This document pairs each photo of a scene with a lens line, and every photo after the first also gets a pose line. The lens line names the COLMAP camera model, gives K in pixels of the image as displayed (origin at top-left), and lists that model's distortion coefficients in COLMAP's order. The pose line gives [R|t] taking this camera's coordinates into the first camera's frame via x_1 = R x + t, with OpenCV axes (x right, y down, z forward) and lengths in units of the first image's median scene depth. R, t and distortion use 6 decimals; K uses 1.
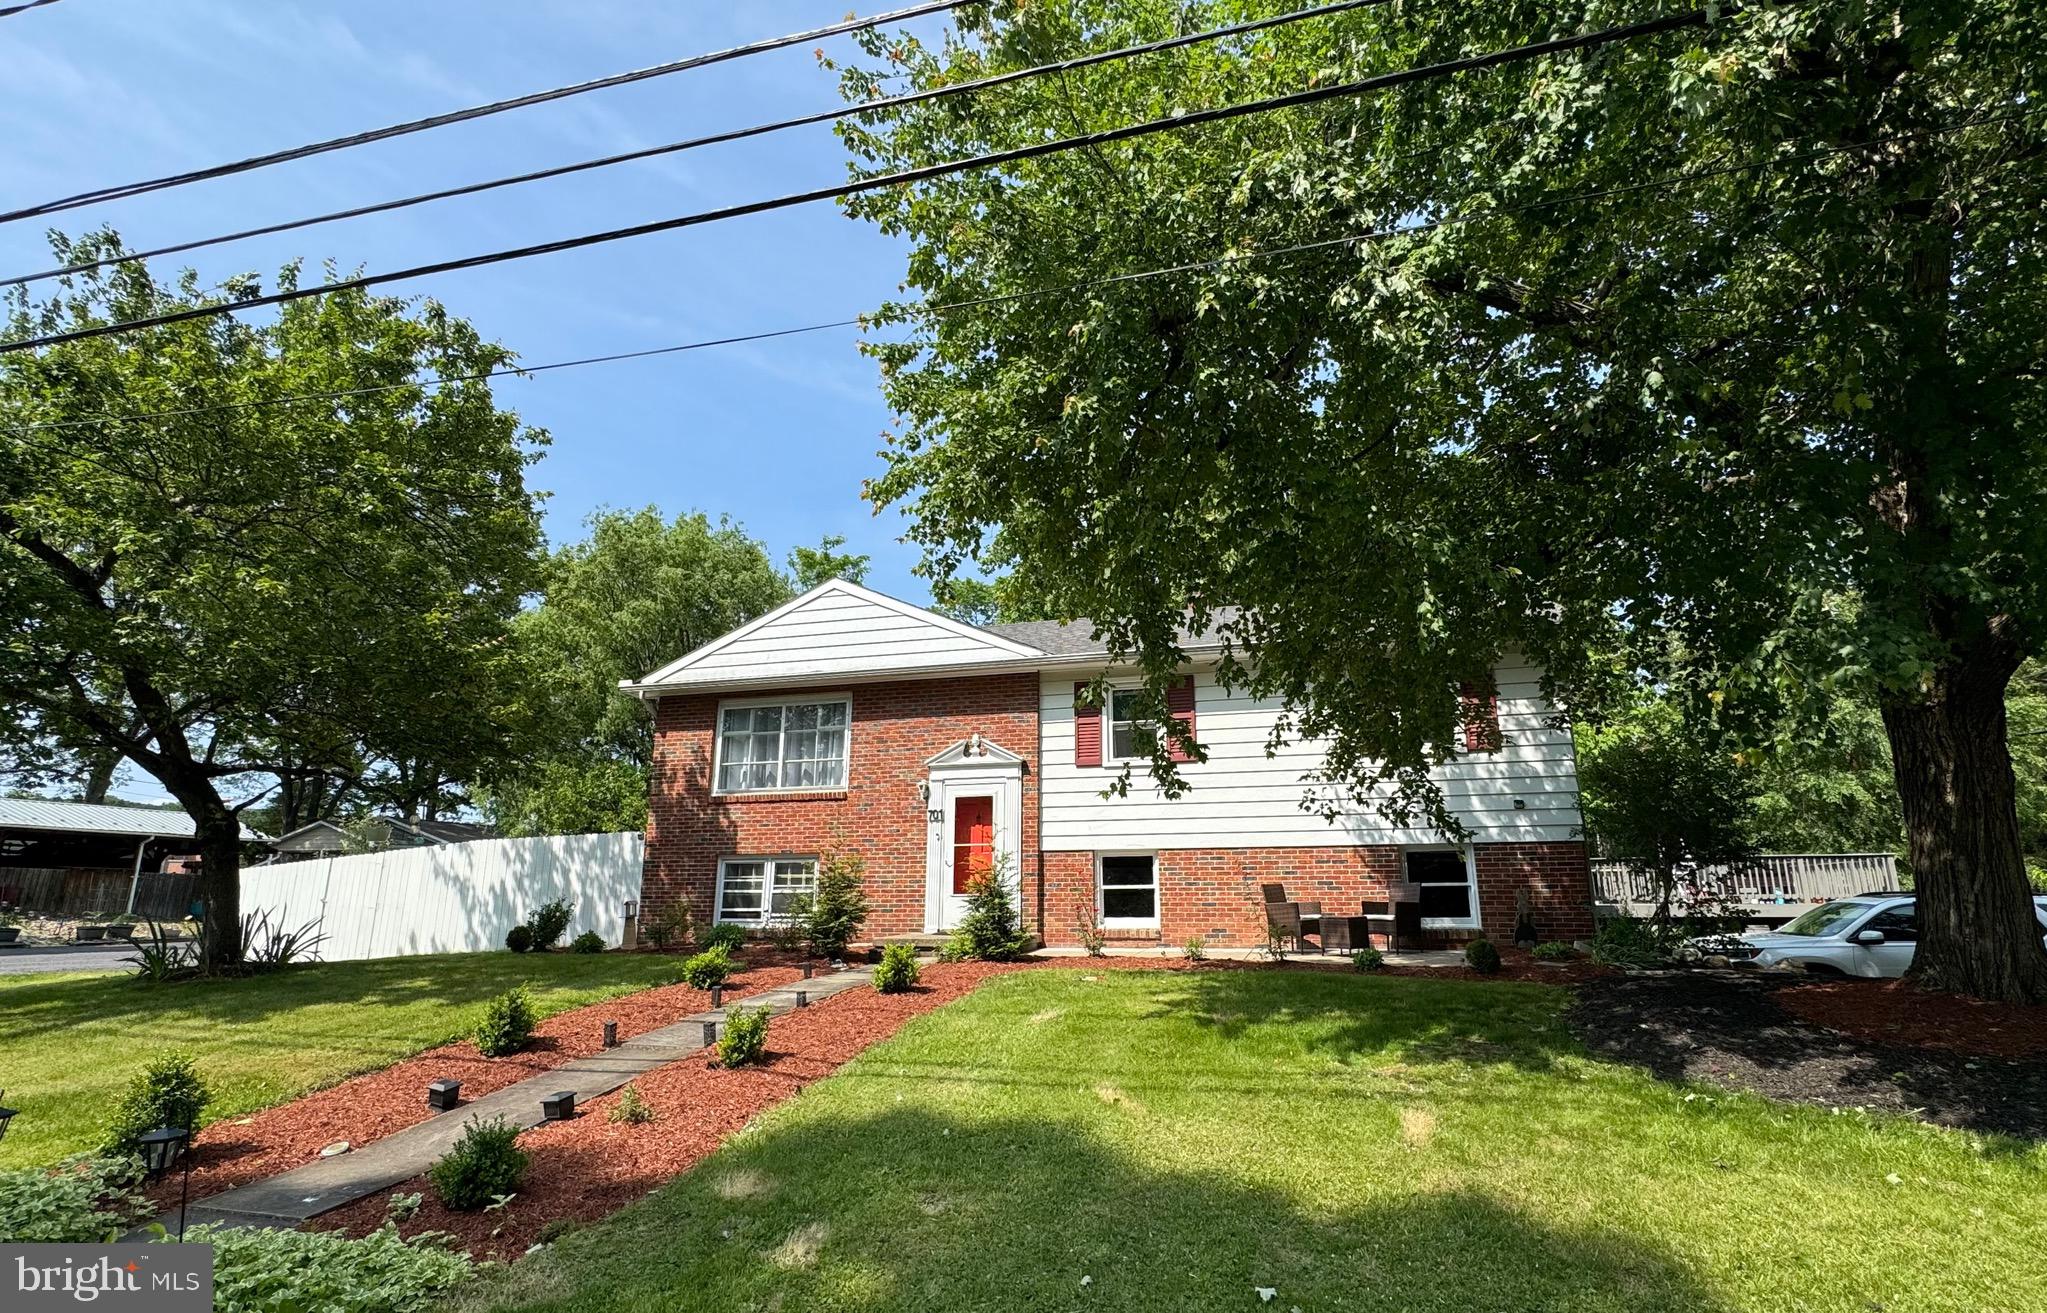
lens RADIAL K [[988.2, 0, 1068.8], [0, 988.2, 667.6], [0, 0, 1]] dist [-0.011247, -0.000539]
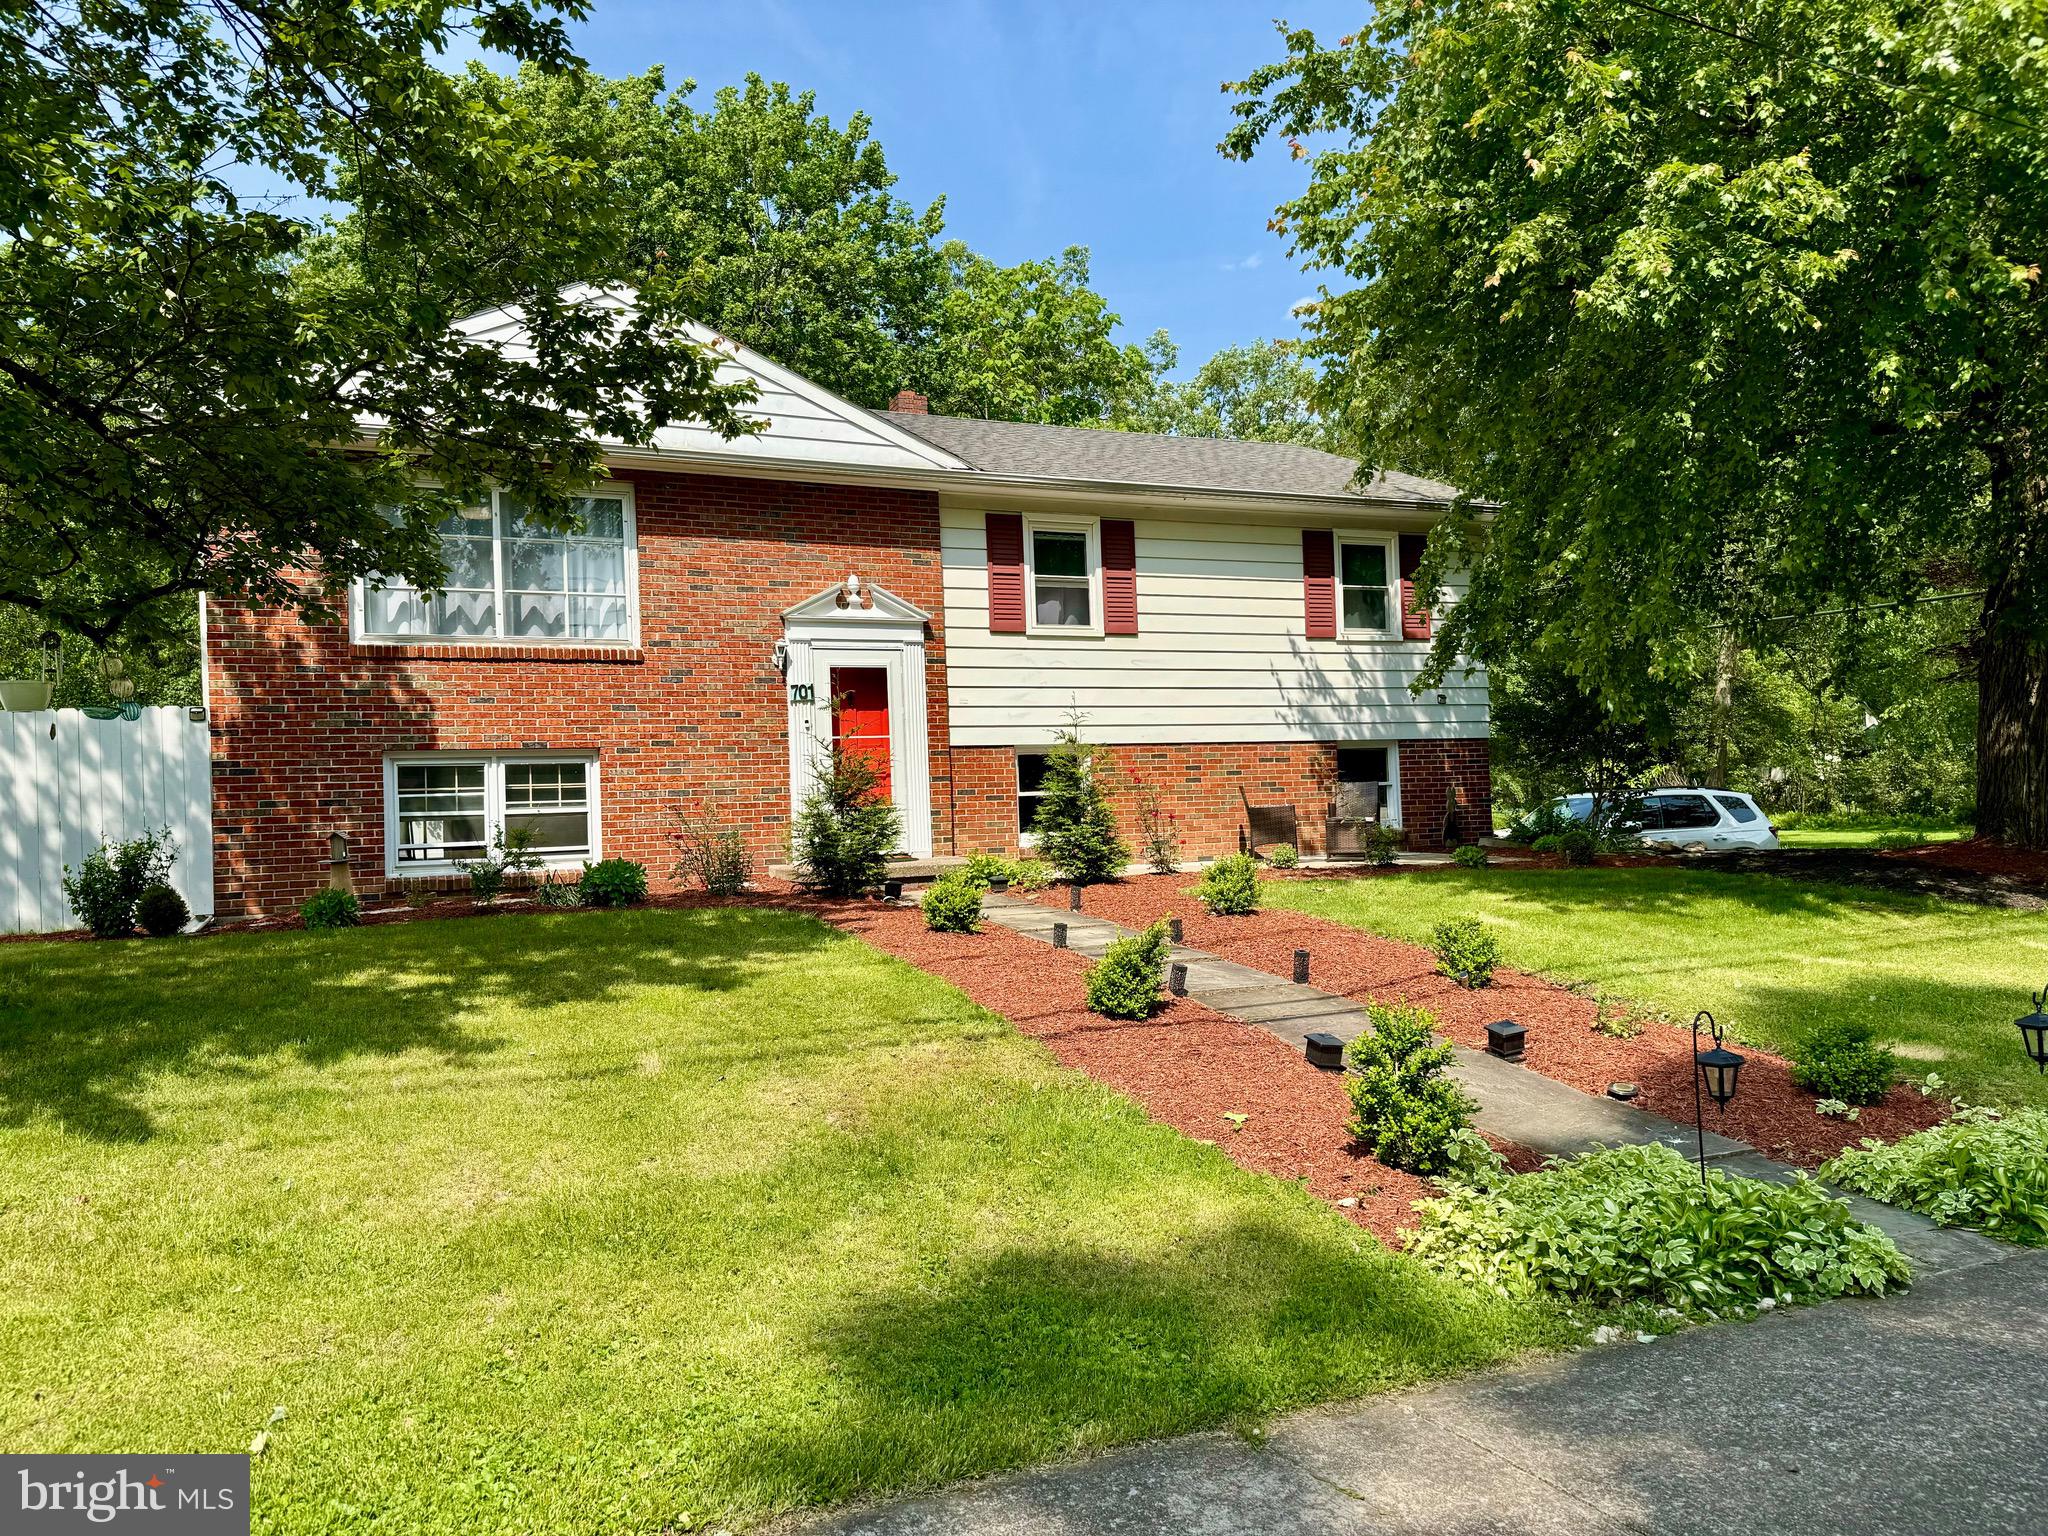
lens RADIAL K [[1400.8, 0, 1027.4], [0, 1400.8, 789.9], [0, 0, 1]] dist [0.064577, -0.006248]
pose [[0.774283, -0.013164, 0.632702, -0.593403], [-0.113744, 0.980607, 0.159600, 0.043830], [-0.622533, -0.195542, 0.757770, 0.169580]]
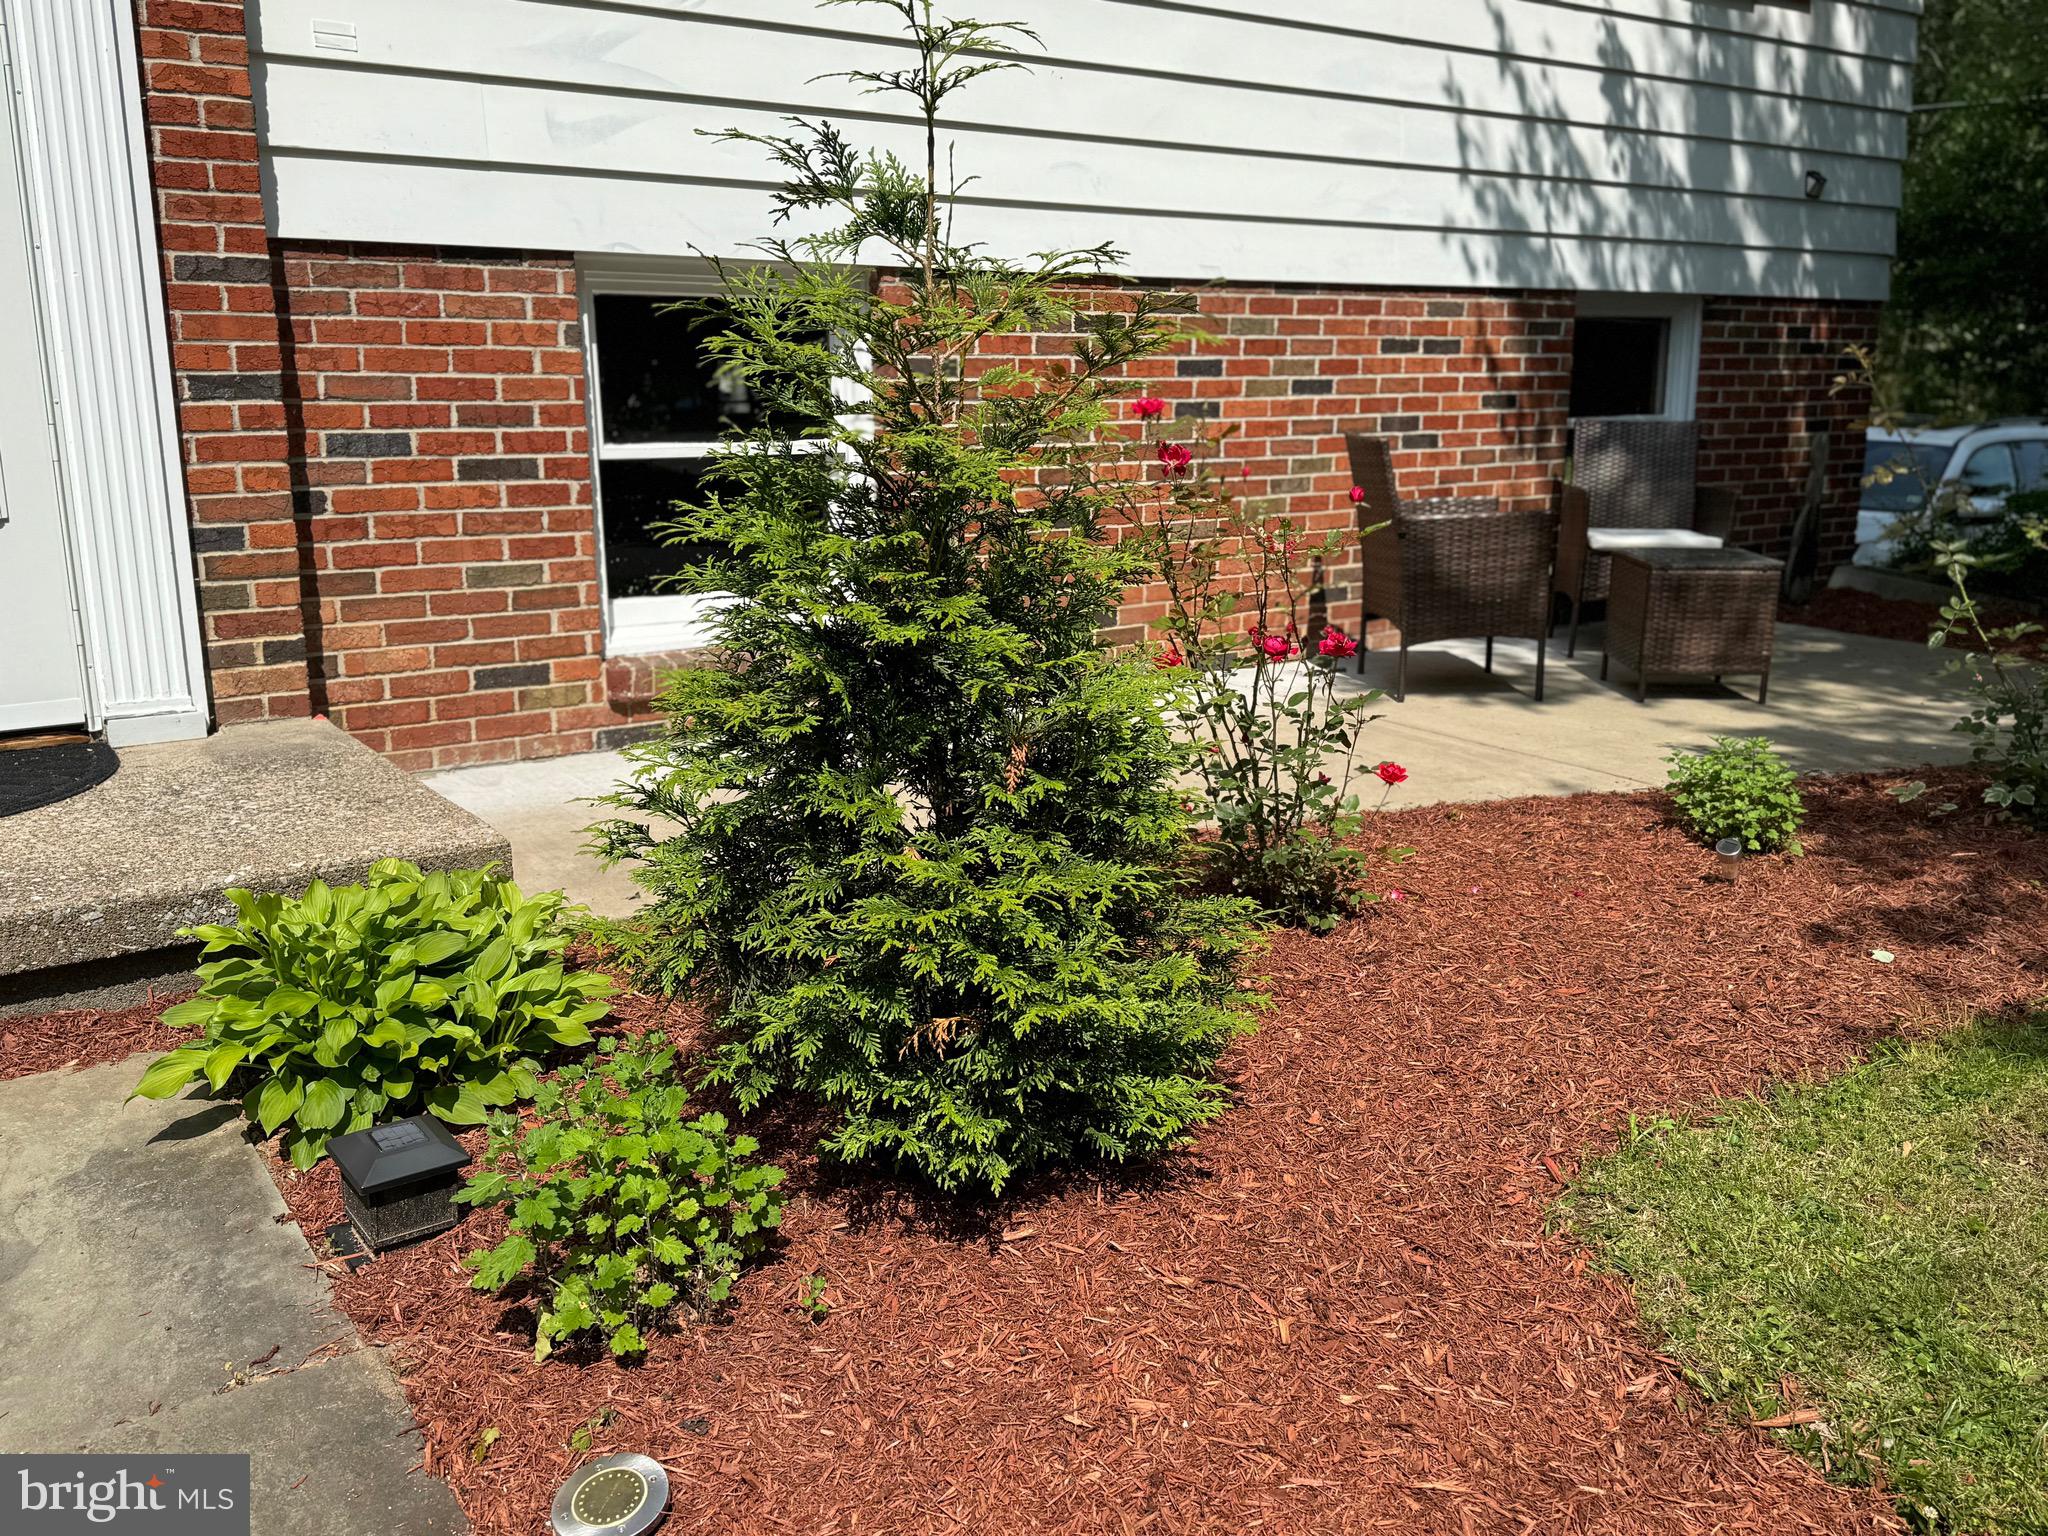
lens RADIAL K [[1736.0, 0, 1024.2], [0, 1736.0, 766.1], [0, 0, 1]] dist [0.112913, -0.180430]
pose [[0.640400, -0.165272, 0.750049, -0.172357], [-0.180181, 0.916991, 0.355897, 0.129841], [-0.746608, -0.363061, 0.557462, 0.665351]]
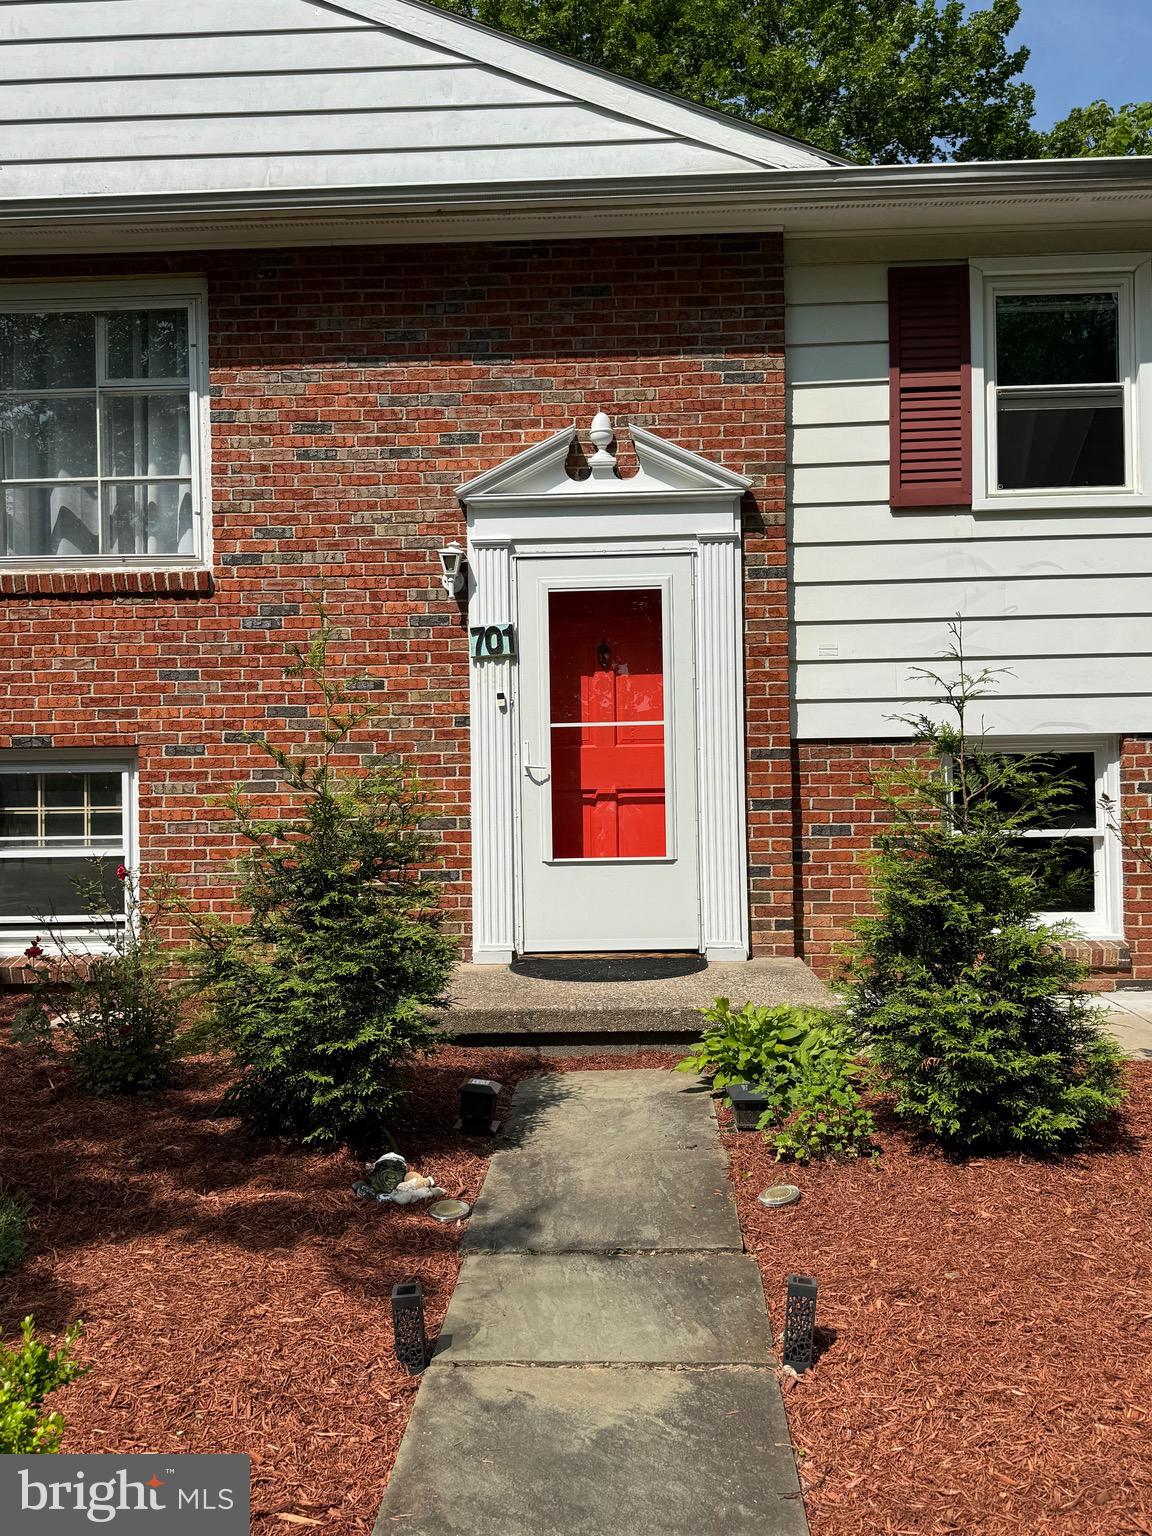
lens RADIAL K [[1278.6, 0, 570.5], [0, 1278.6, 778.5], [0, 0, 1]] dist [0.094141, -0.114382]
pose [[0.974765, -0.010739, 0.222976, -0.202976], [-0.039947, 0.974328, 0.221561, 0.090824], [-0.219631, -0.224878, 0.949311, 0.525829]]
